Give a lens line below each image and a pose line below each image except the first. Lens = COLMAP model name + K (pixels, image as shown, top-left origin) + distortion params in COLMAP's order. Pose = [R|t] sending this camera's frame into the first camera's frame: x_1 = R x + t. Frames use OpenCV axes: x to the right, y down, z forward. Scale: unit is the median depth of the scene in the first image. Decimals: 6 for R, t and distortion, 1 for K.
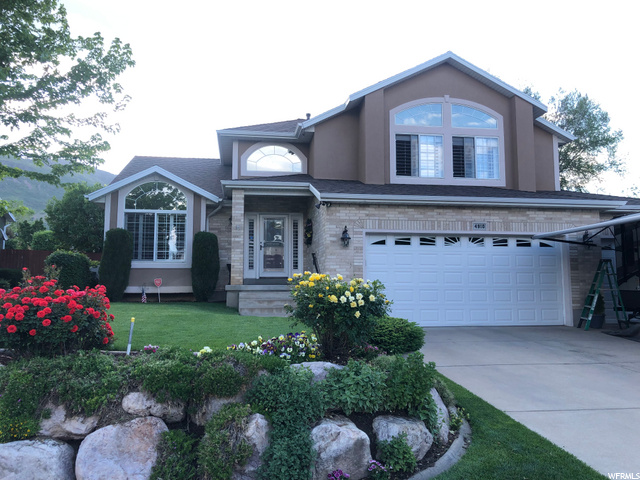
lens RADIAL K [[519.7, 0, 320.0], [0, 519.7, 240.0], [0, 0, 1]] dist [0.075541, -0.145193]
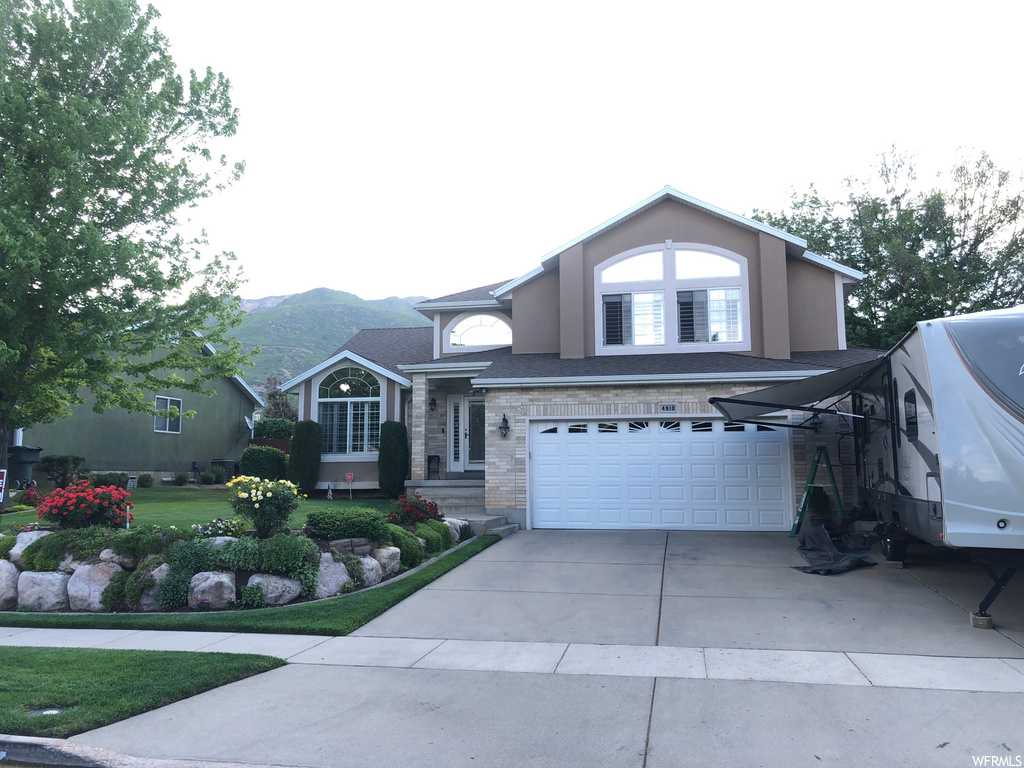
lens RADIAL K [[831.5, 0, 512.0], [0, 831.5, 384.0], [0, 0, 1]] dist [0.075541, -0.145193]
pose [[0.942116, -0.041644, -0.332691, 0.488798], [0.034016, 0.999008, -0.028723, -0.033443], [0.333557, 0.015744, 0.942598, -0.309335]]
